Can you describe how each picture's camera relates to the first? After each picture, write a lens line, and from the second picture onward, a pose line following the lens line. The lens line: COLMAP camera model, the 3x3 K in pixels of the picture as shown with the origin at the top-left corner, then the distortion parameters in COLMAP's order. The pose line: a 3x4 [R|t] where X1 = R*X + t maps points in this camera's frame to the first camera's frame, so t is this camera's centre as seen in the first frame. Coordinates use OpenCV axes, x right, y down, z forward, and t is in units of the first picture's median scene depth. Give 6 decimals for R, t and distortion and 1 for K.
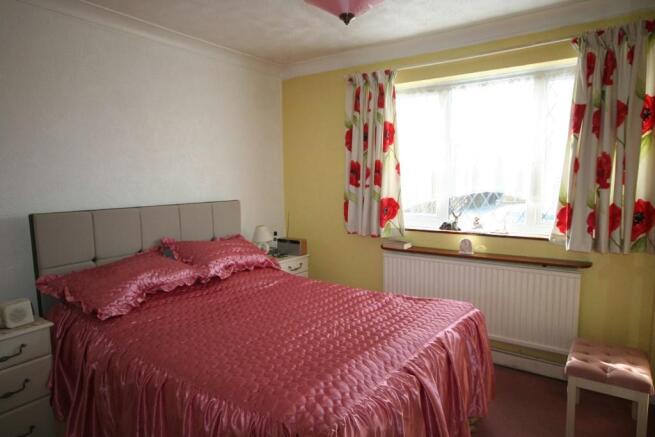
lens RADIAL K [[412.1, 0, 329.3], [0, 412.1, 217.1], [0, 0, 1]] dist [0.003028, 0.003909]
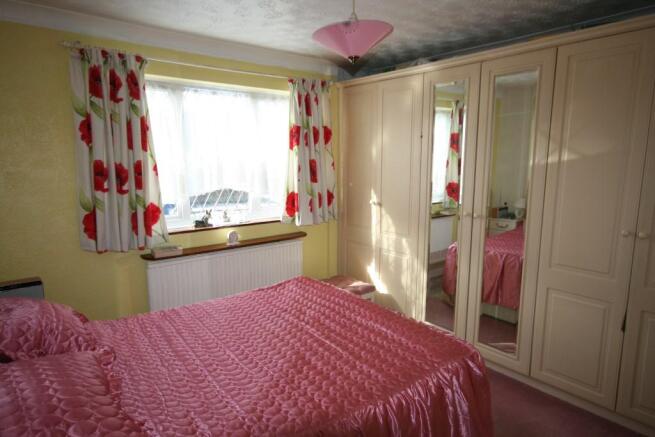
lens RADIAL K [[412.1, 0, 329.1], [0, 412.1, 218.4], [0, 0, 1]] dist [0.003028, 0.003909]
pose [[0.271506, -0.134904, 0.952935, -0.623654], [0.088179, 0.989450, 0.114950, -0.083131], [-0.958389, 0.052819, 0.280537, 0.389173]]
